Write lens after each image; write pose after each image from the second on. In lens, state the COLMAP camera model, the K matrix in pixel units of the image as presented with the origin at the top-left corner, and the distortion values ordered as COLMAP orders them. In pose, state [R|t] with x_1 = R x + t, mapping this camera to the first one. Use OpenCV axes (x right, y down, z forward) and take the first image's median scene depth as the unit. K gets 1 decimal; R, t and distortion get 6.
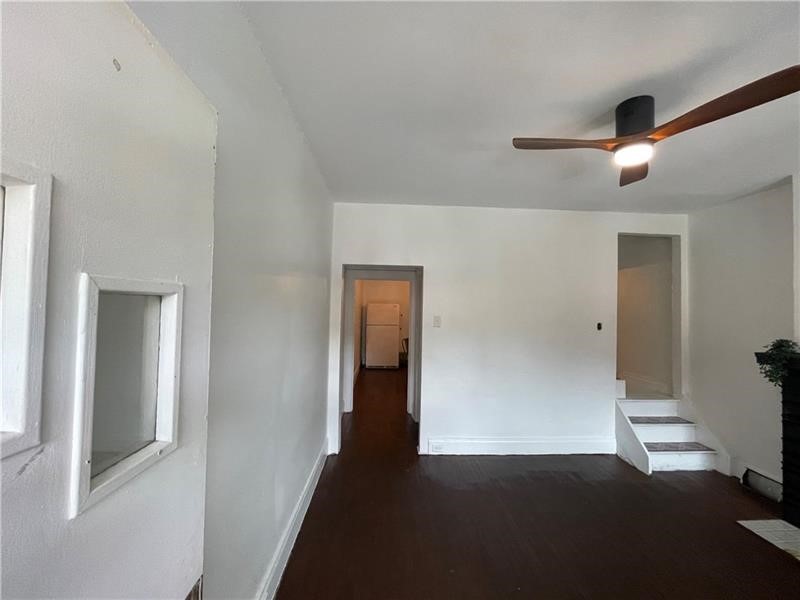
lens RADIAL K [[321.8, 0, 401.4], [0, 321.8, 301.3], [0, 0, 1]] dist [-0.002641, -0.000201]
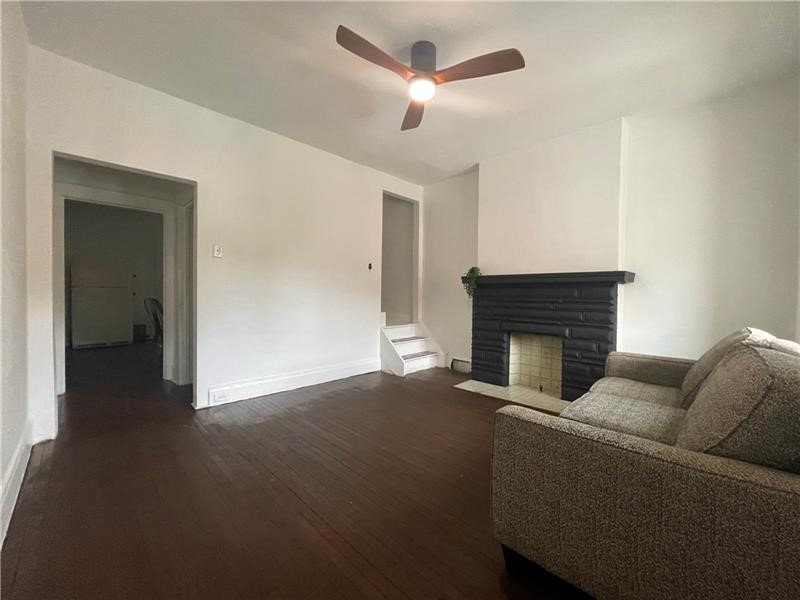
lens RADIAL K [[321.8, 0, 399.0], [0, 321.8, 298.9], [0, 0, 1]] dist [-0.002641, -0.000201]
pose [[0.747684, -0.025258, 0.663574, -0.099296], [-0.009360, 0.998776, 0.048563, 0.148162], [-0.663988, -0.042520, 0.746533, 0.042303]]
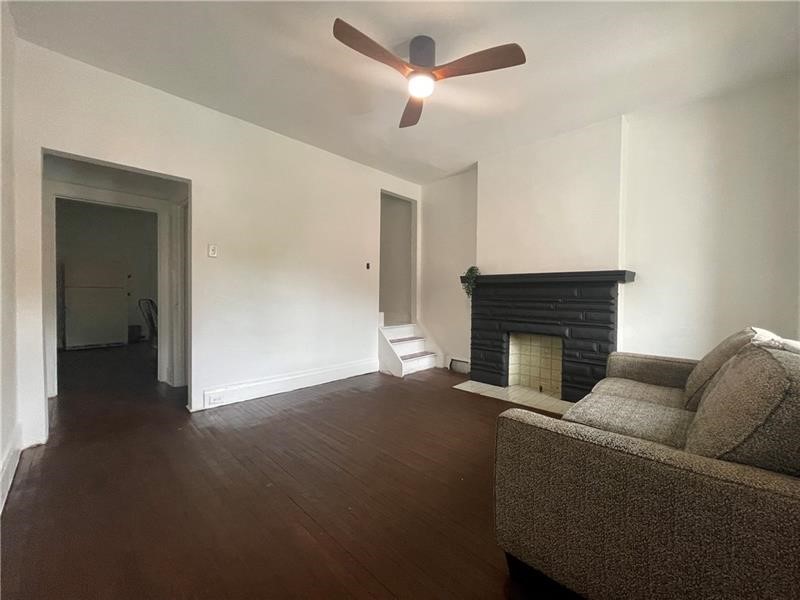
lens RADIAL K [[321.8, 0, 398.9], [0, 321.8, 299.0], [0, 0, 1]] dist [-0.002641, -0.000201]
pose [[0.742788, -0.027677, 0.668955, -0.093450], [-0.007414, 0.998744, 0.049553, 0.147988], [-0.669486, -0.041767, 0.741650, 0.052955]]
